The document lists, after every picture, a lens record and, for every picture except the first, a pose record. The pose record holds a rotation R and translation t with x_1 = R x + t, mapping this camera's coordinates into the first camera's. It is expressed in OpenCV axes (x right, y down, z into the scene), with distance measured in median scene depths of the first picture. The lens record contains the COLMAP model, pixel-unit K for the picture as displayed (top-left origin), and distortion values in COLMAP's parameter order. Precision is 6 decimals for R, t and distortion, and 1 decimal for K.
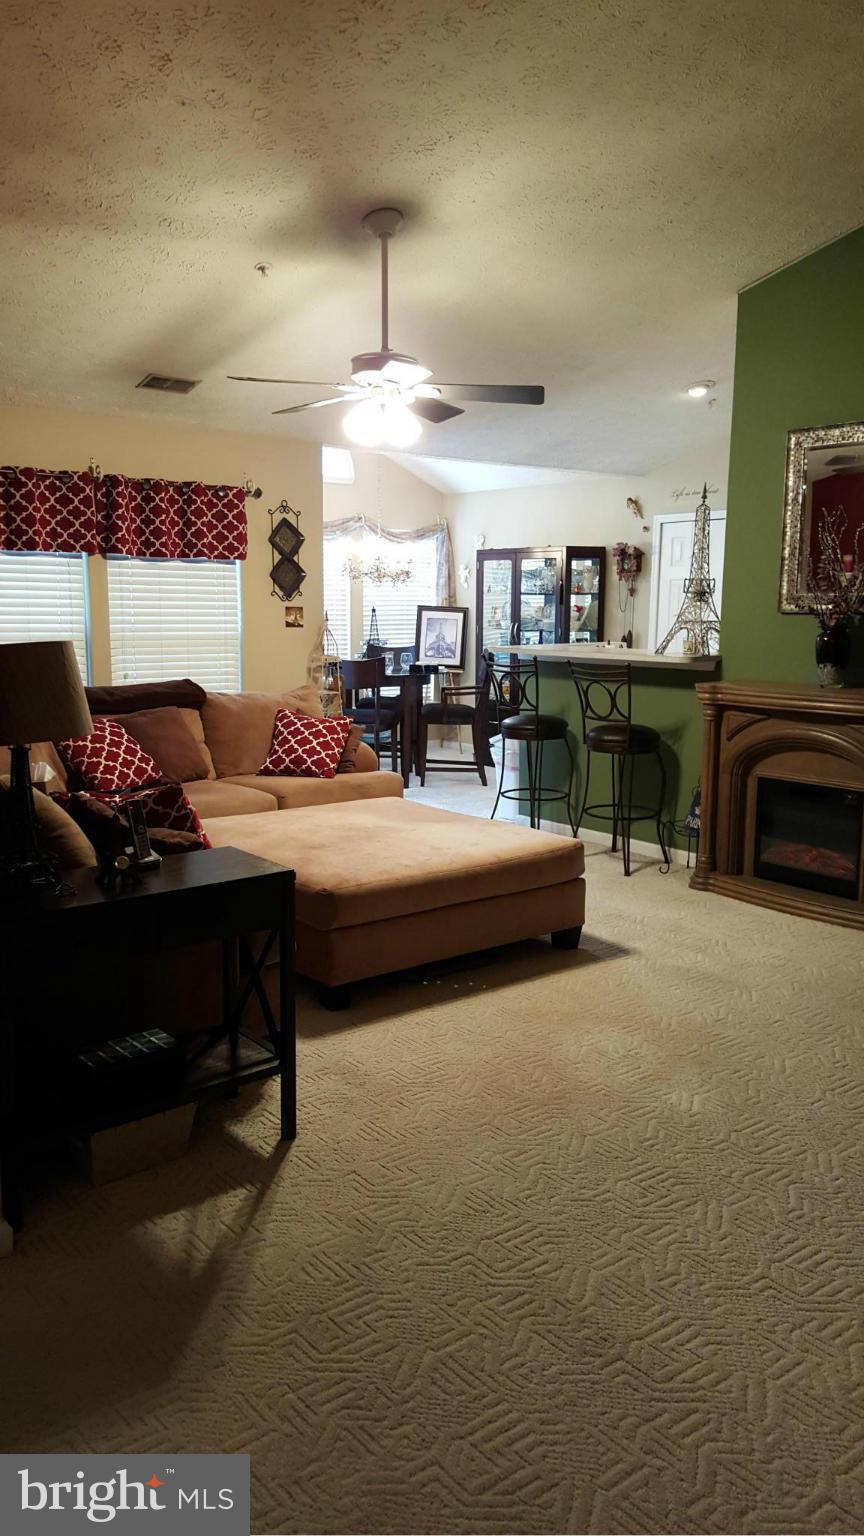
lens RADIAL K [[1111.0, 0, 432.0], [0, 1111.0, 768.0], [0, 0, 1]] dist [0.171687, -0.286142]
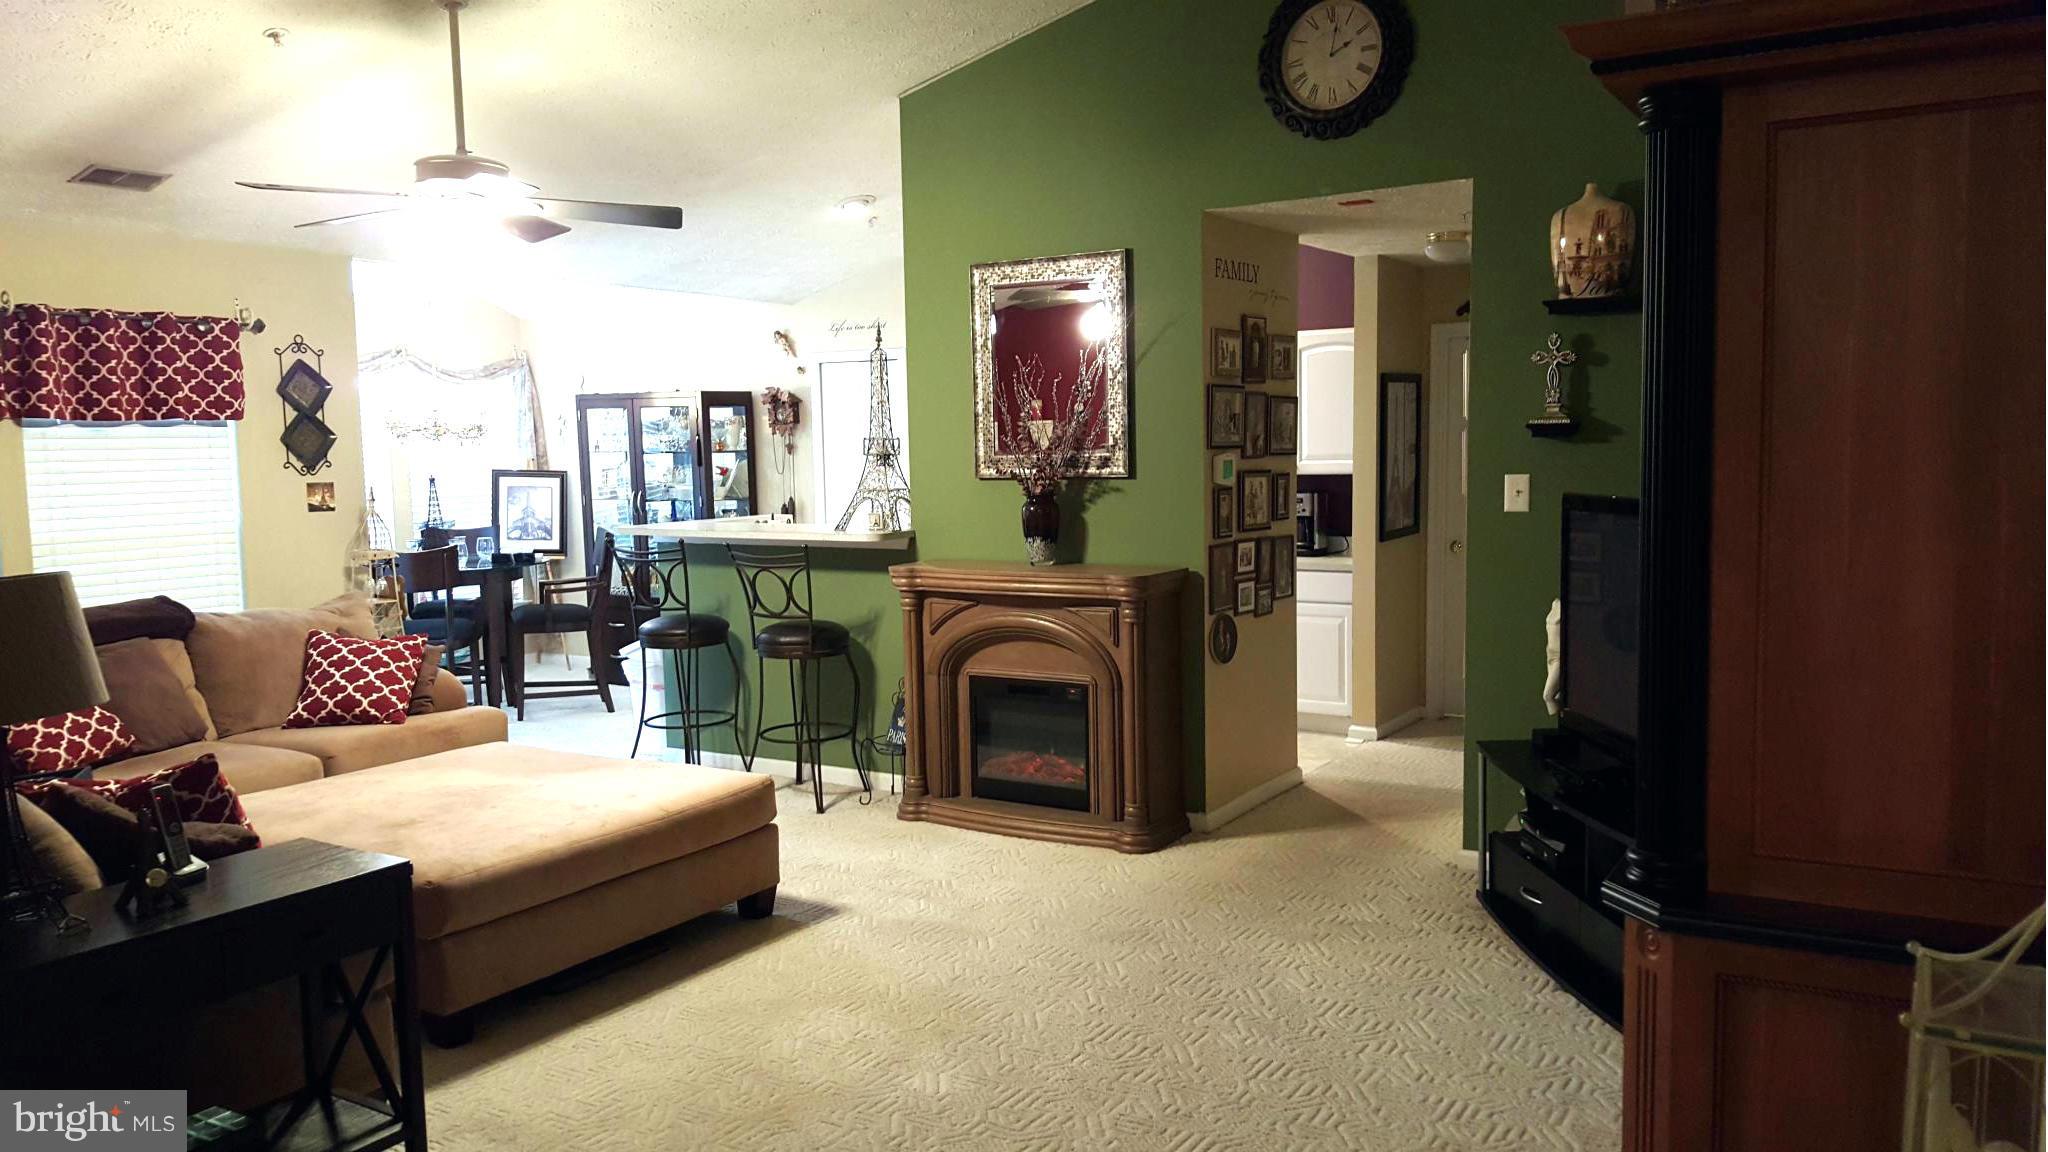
lens RADIAL K [[1481.3, 0, 1018.3], [0, 1481.3, 589.6], [0, 0, 1]] dist [0.171687, -0.286142]
pose [[0.940865, -0.055425, 0.334217, -0.036057], [0.072362, 0.996638, -0.038431, -0.009969], [-0.330963, 0.060343, 0.941712, -0.043183]]
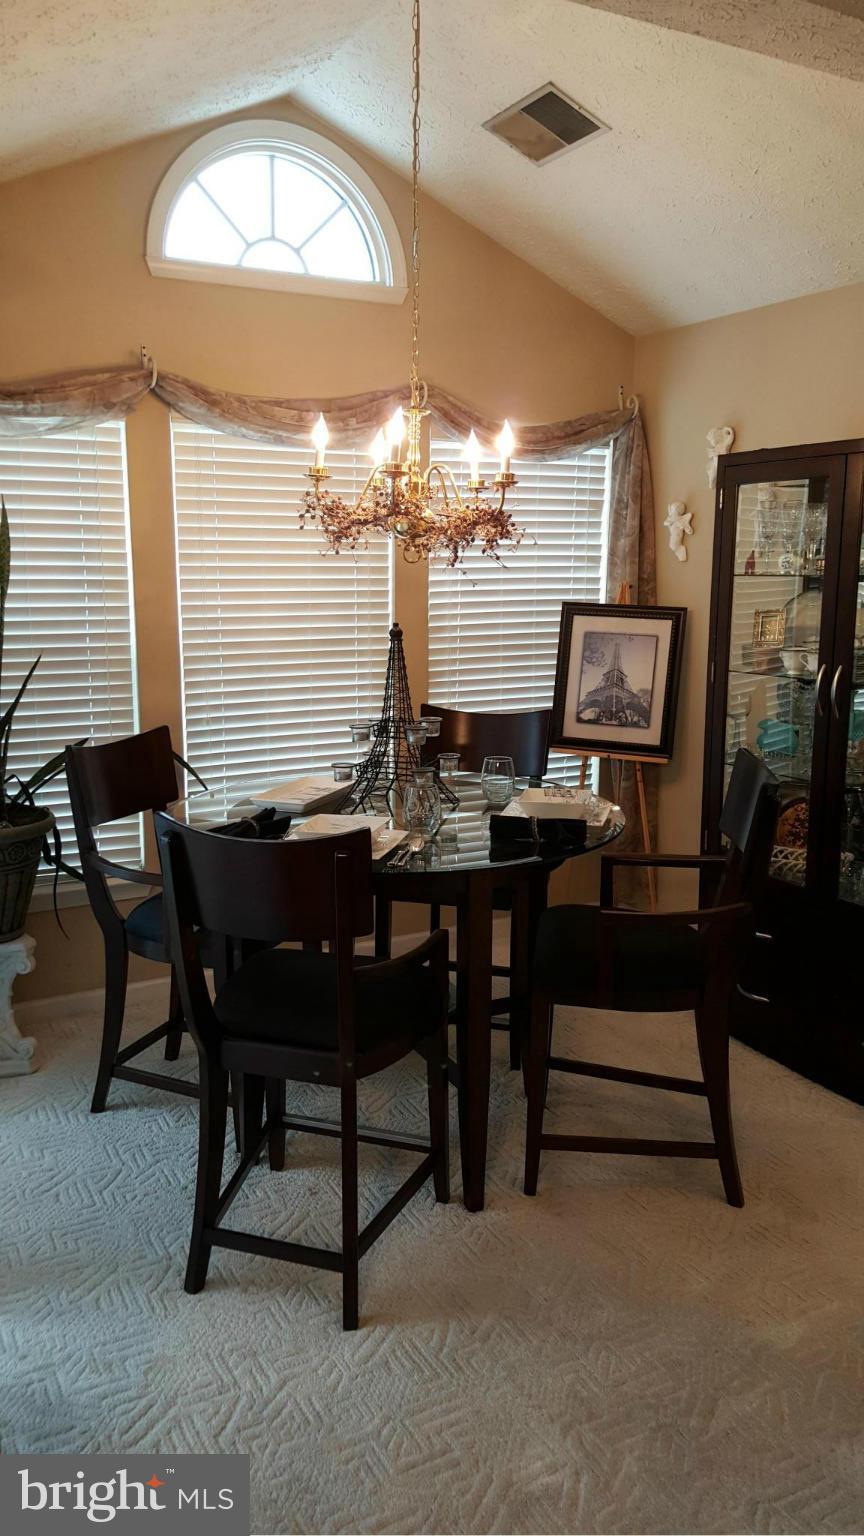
lens RADIAL K [[1113.8, 0, 366.0], [0, 1113.8, 774.1], [0, 0, 1]] dist [0.160759, -0.302378]
pose [[0.972657, 0.029130, -0.230414, 0.024011], [-0.022452, 0.999250, 0.031554, -0.147816], [0.231161, -0.025518, 0.972581, 0.903511]]
